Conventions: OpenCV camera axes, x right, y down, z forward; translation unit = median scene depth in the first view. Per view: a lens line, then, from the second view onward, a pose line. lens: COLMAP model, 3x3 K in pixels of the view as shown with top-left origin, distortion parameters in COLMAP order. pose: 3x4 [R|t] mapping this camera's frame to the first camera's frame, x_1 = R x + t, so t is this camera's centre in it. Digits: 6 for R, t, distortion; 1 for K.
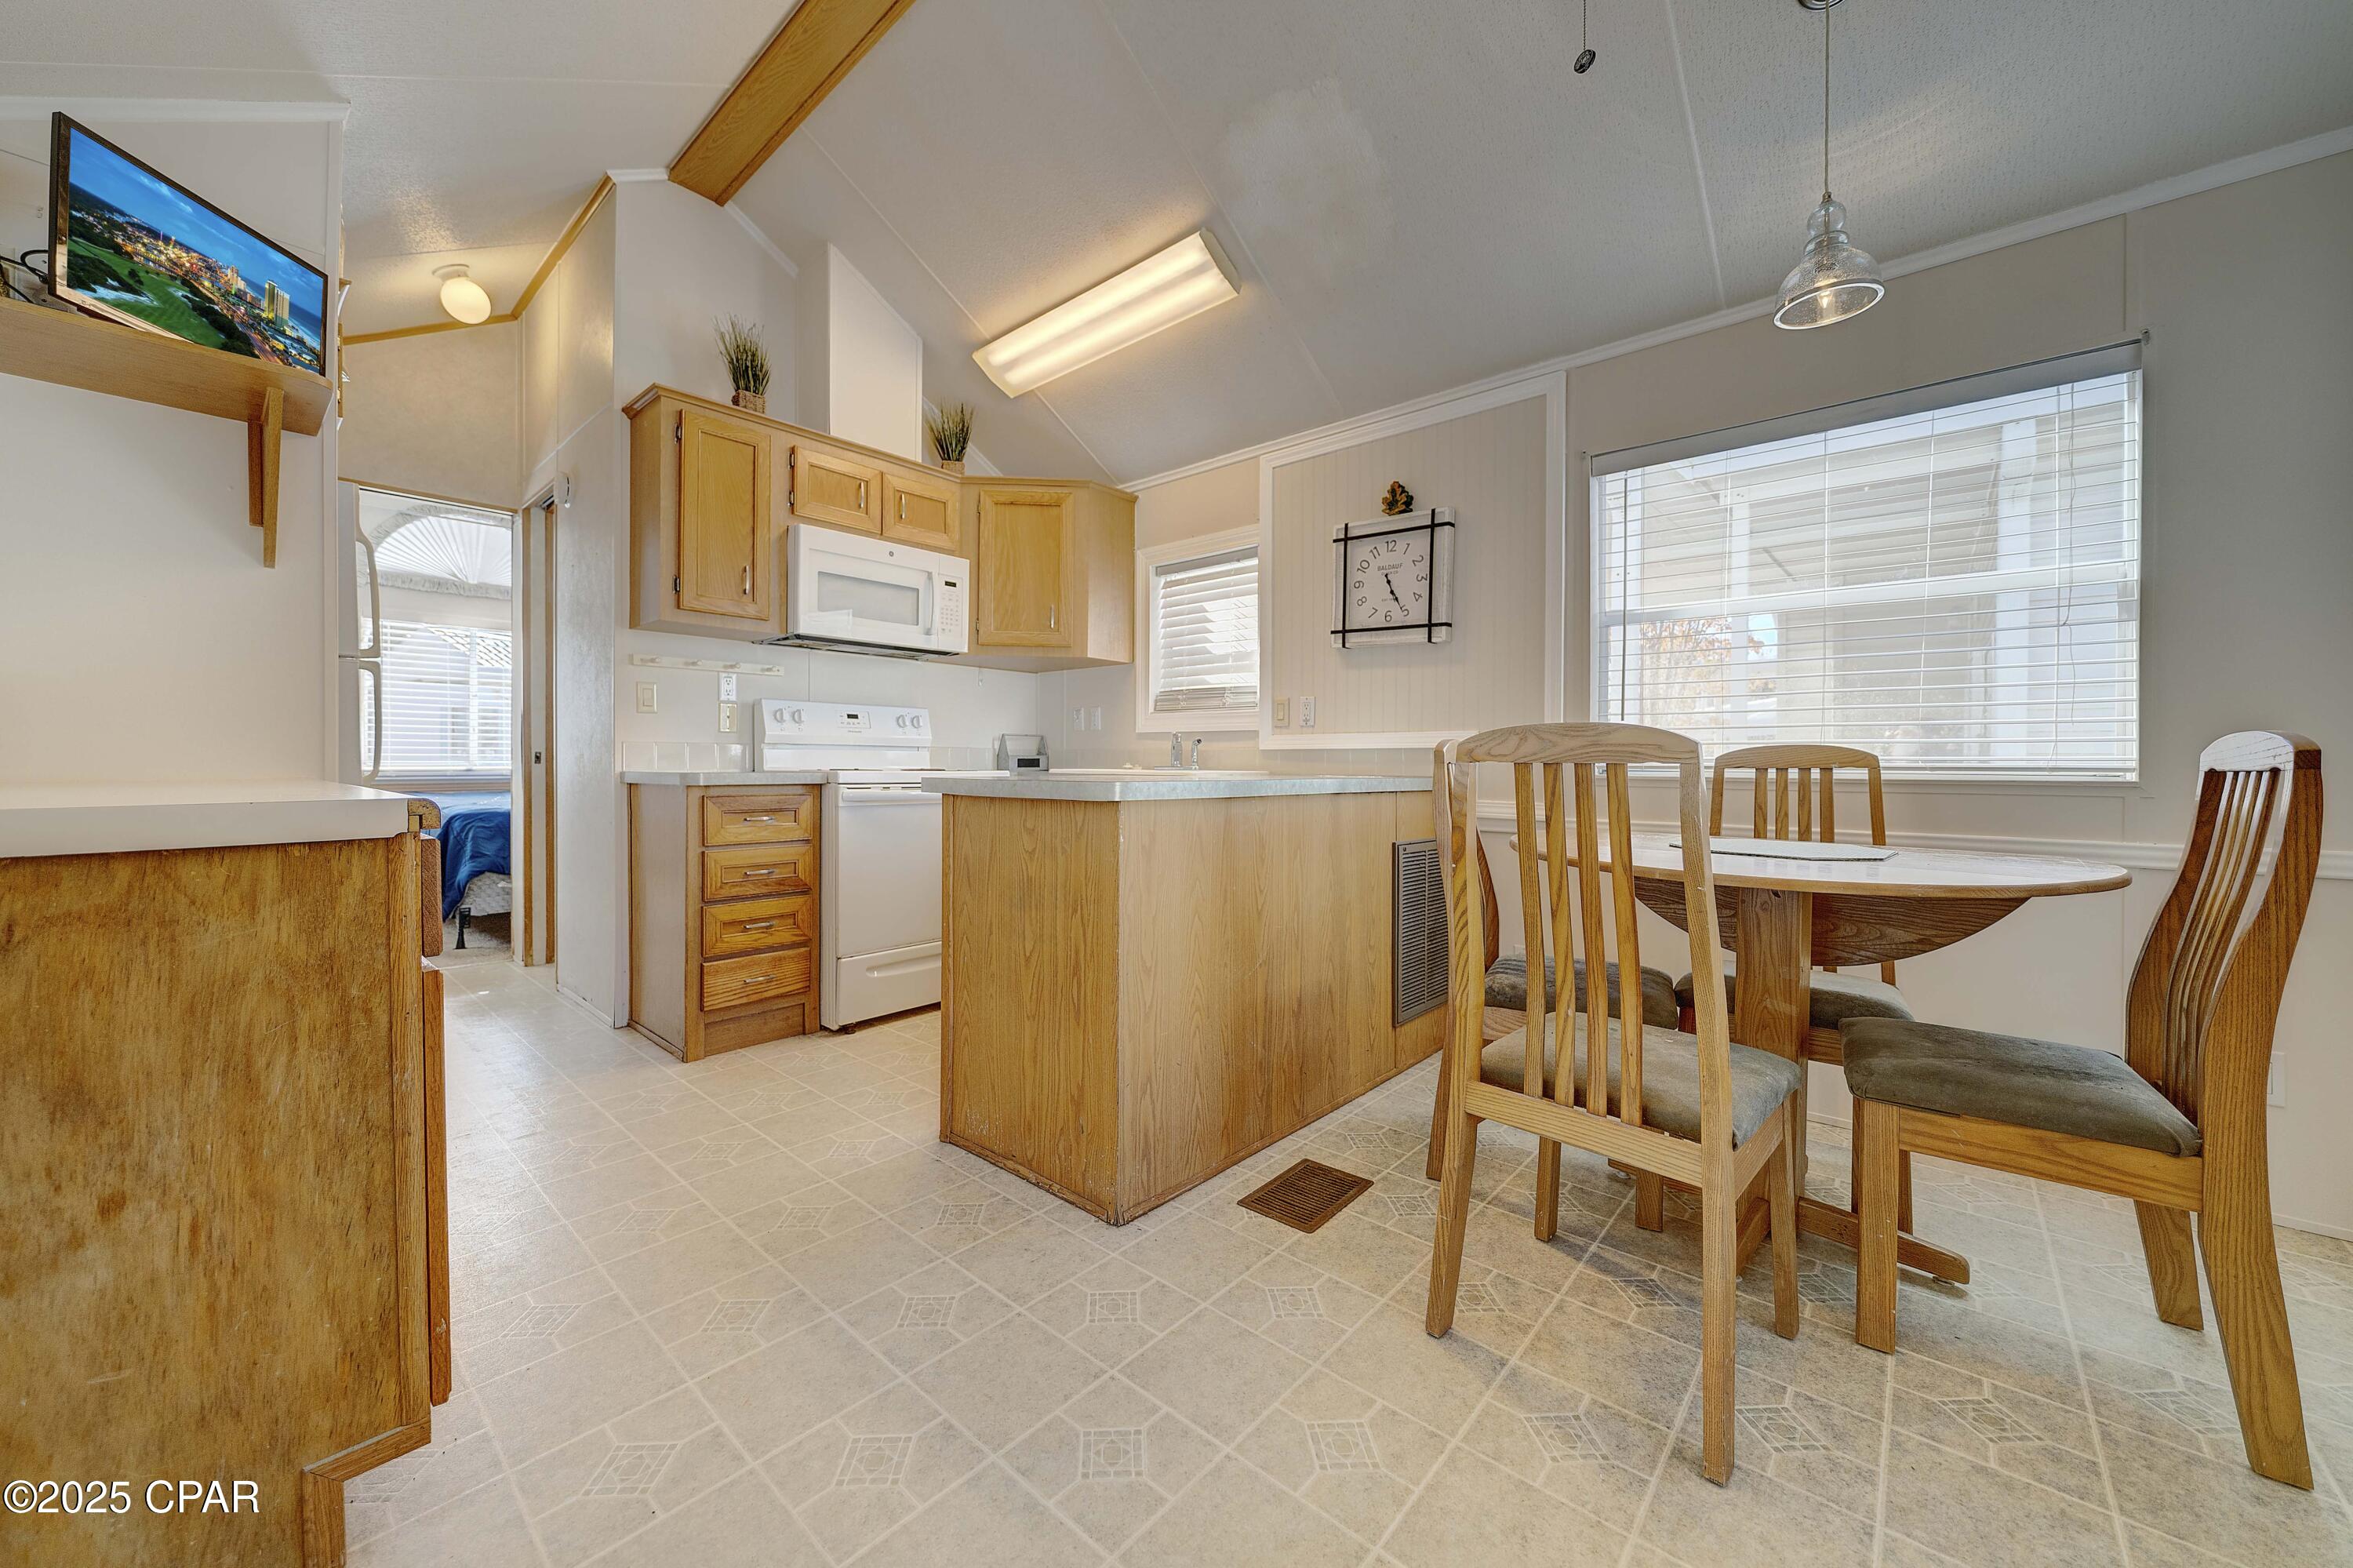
lens RADIAL K [[865.1, 0, 1186.6], [0, 865.1, 767.3], [0, 0, 1]] dist [-0.002795, -0.000302]
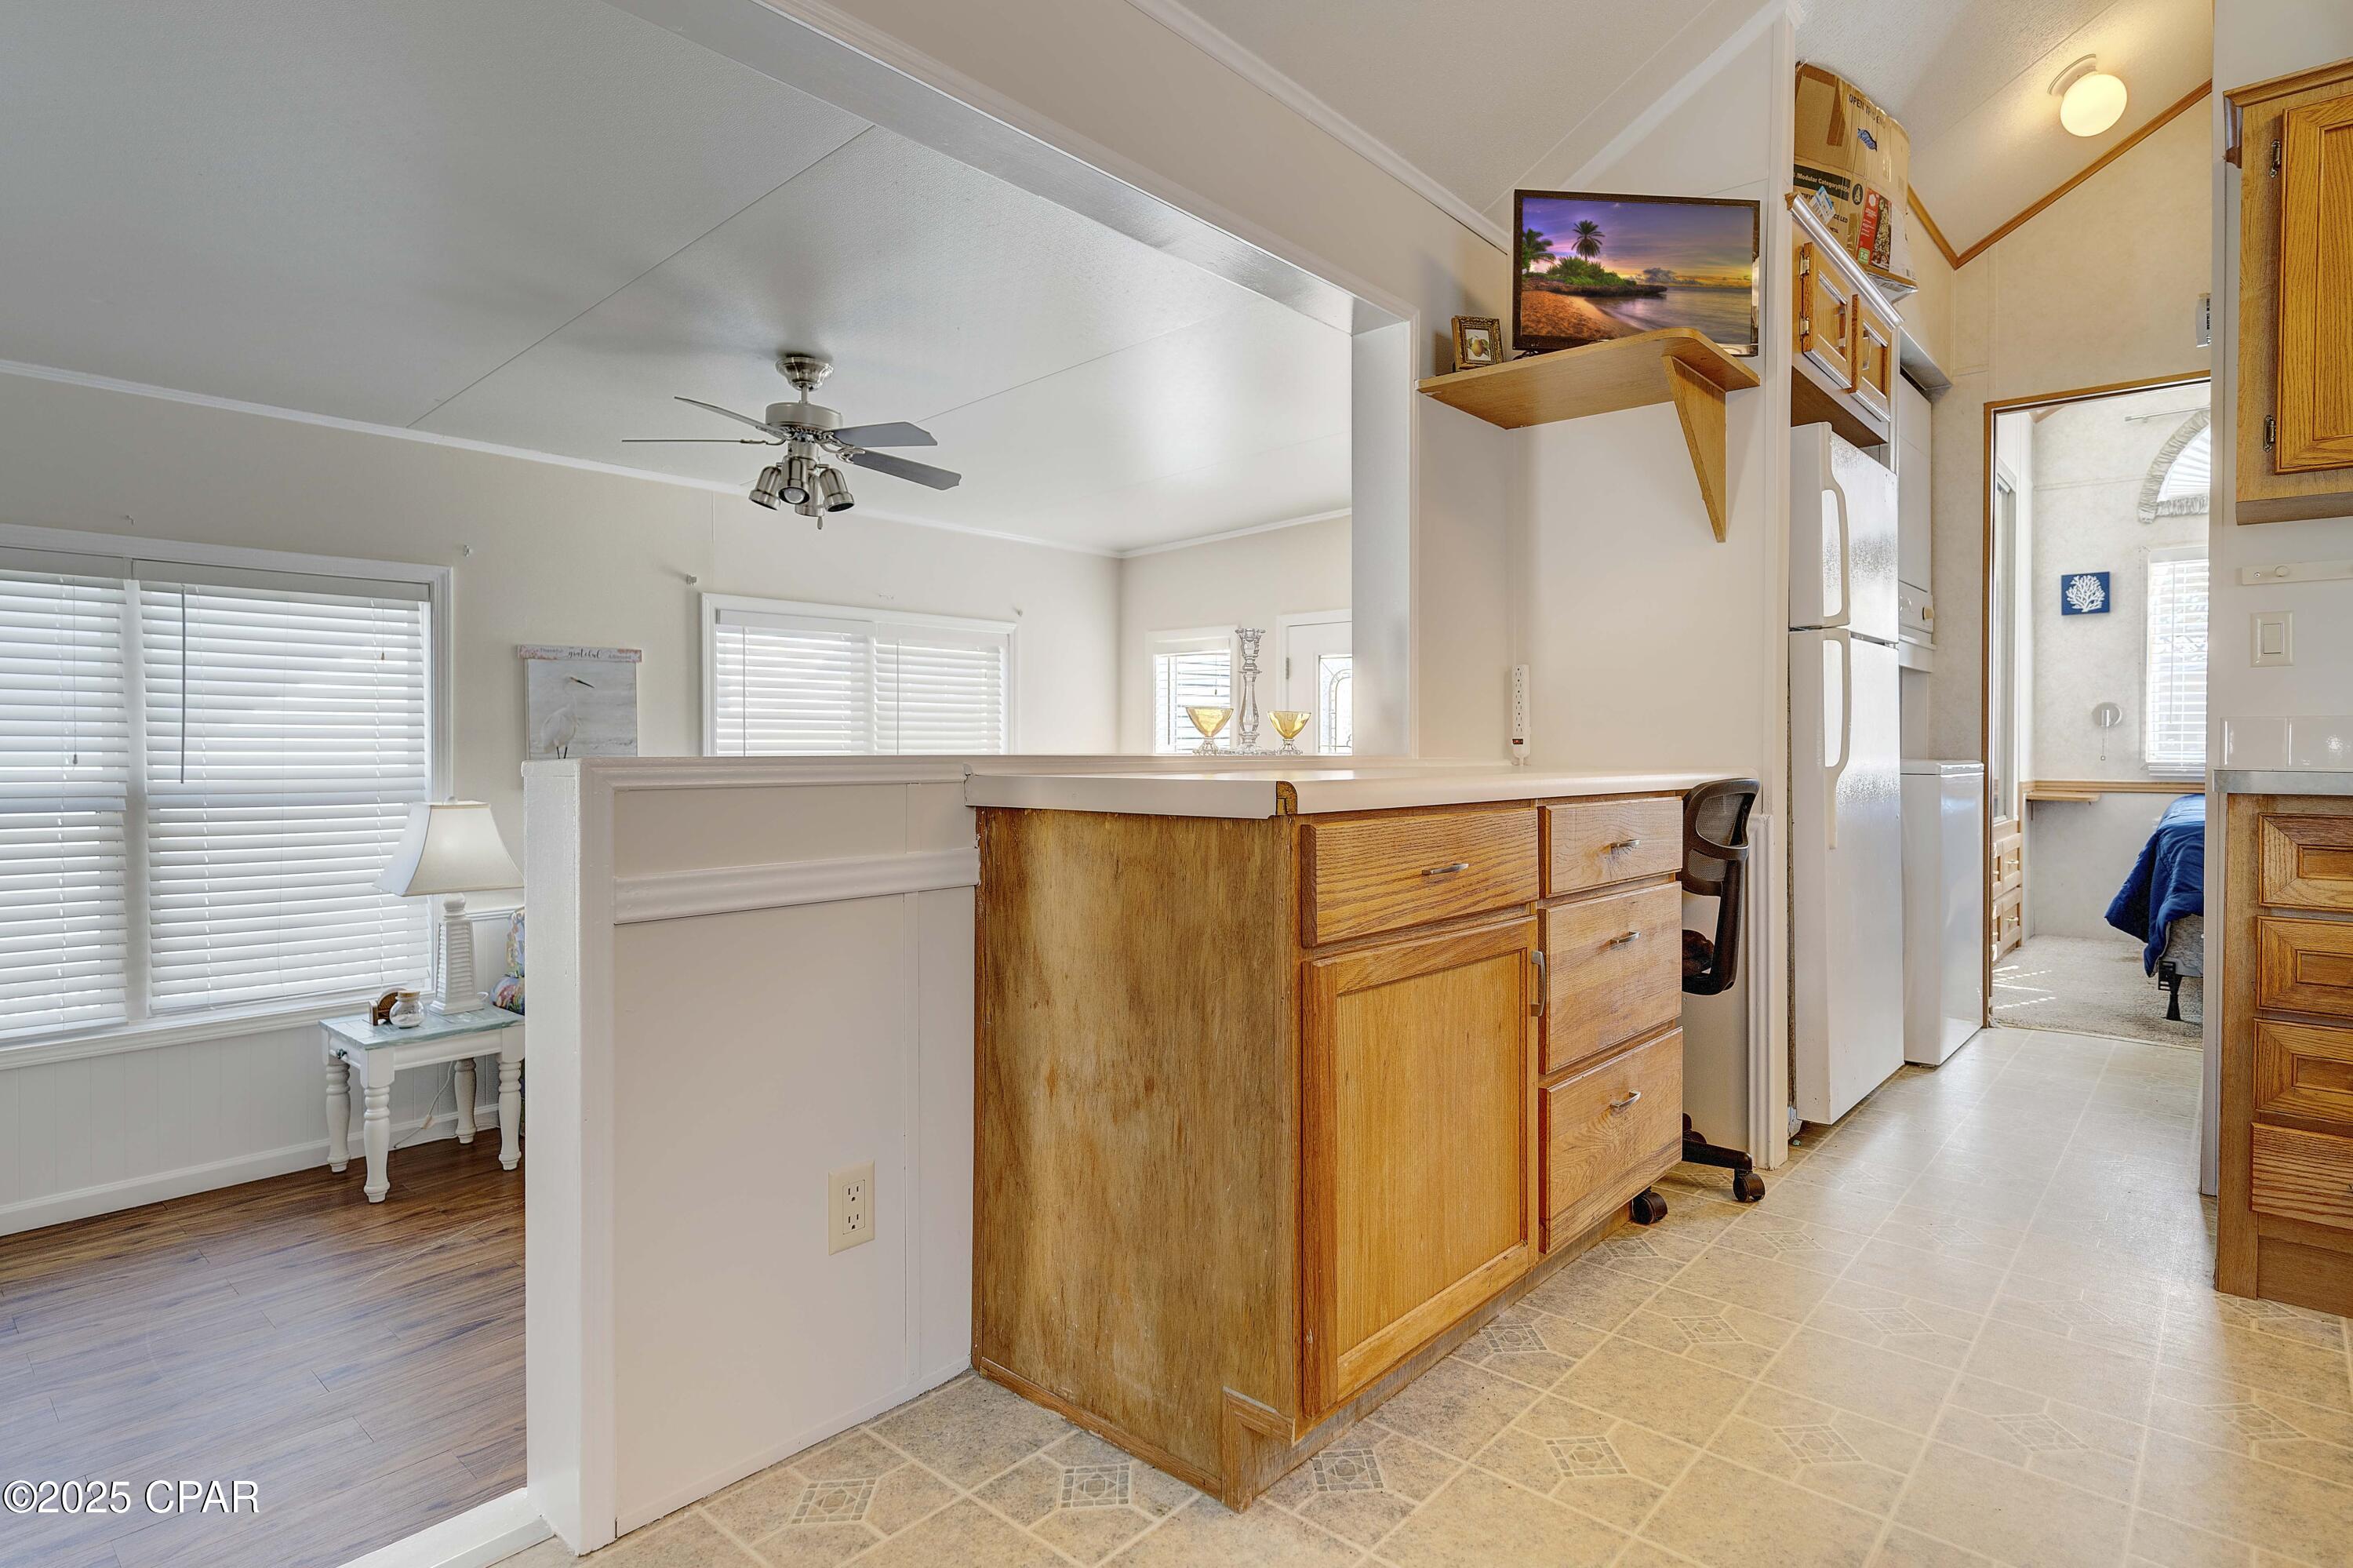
lens RADIAL K [[1194.5, 0, 1244.2], [0, 1194.5, 756.3], [0, 0, 1]] dist [0.002575, 0.000005]
pose [[0.021341, 0.005572, -0.999757, 0.160868], [-0.010592, 0.999930, 0.005347, -0.000037], [0.999716, 0.010475, 0.021399, 0.317465]]
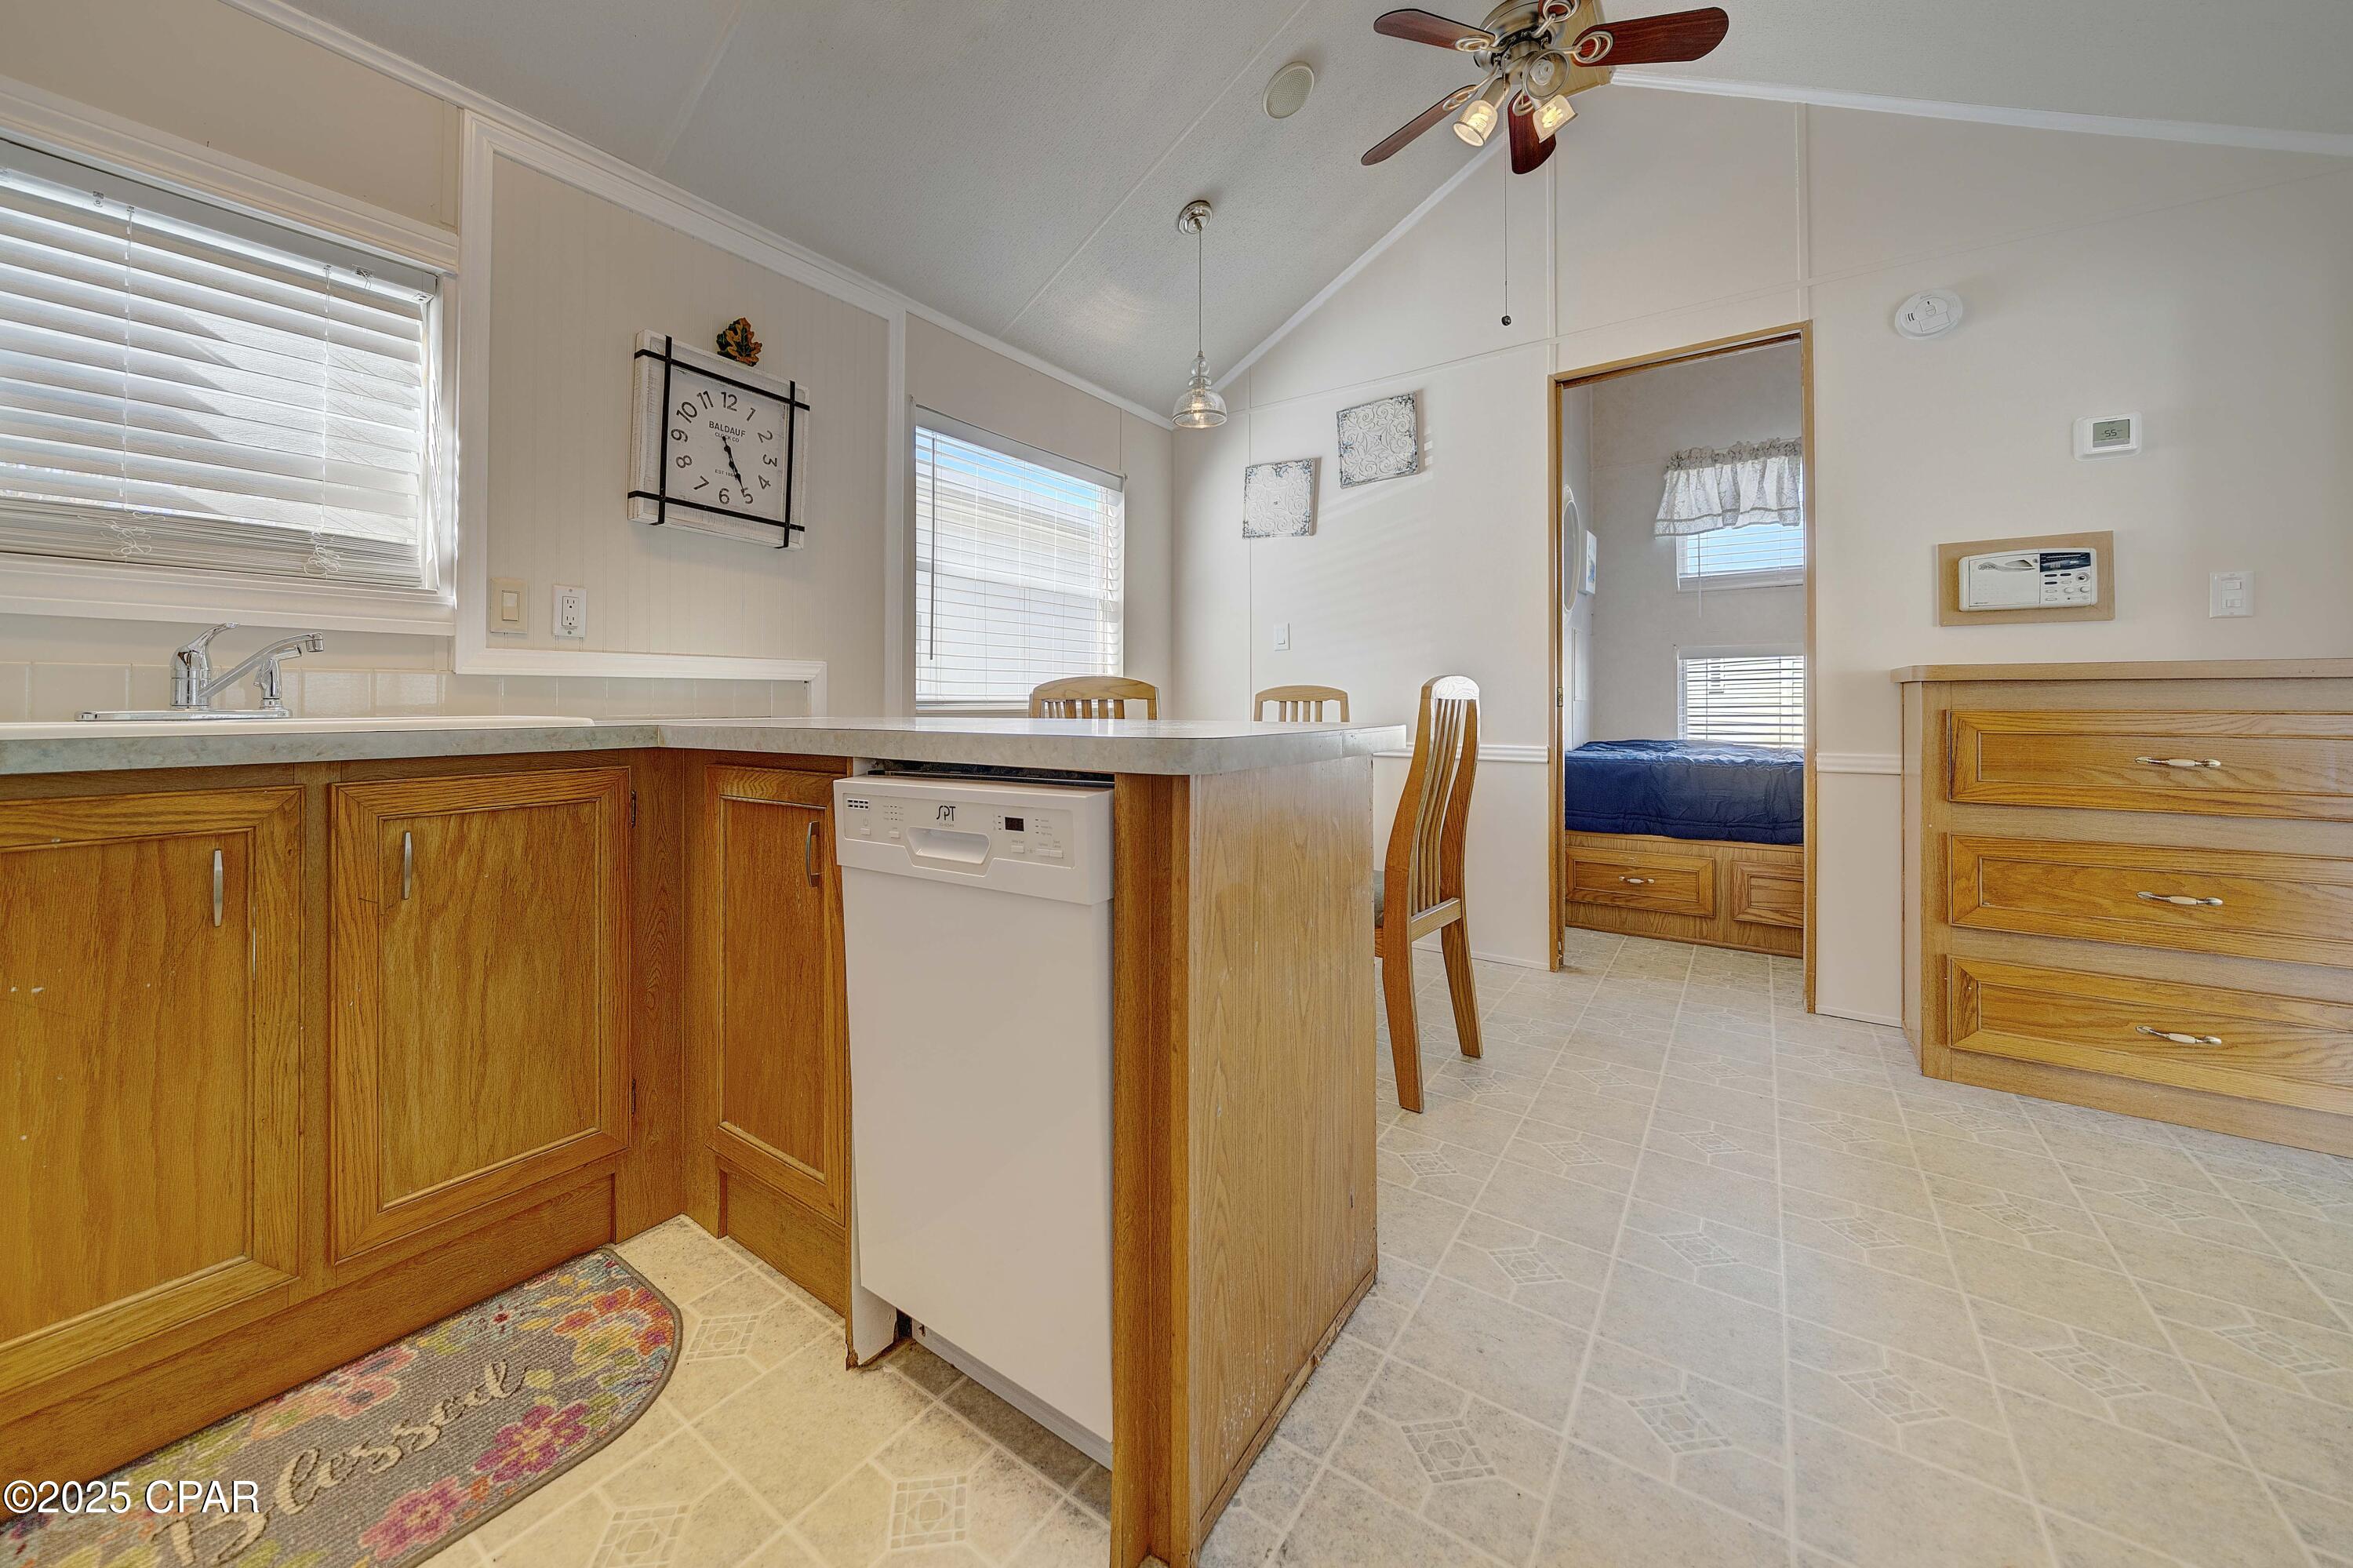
lens RADIAL K [[856.8, 0, 1069.0], [0, 856.8, 689.4], [0, 0, 1]] dist [-0.003665, -0.000267]
pose [[-0.039085, 0.006427, 0.999215, -0.512557], [0.005226, 0.999967, -0.006227, -0.007531], [-0.999222, 0.004979, -0.039117, 0.772825]]
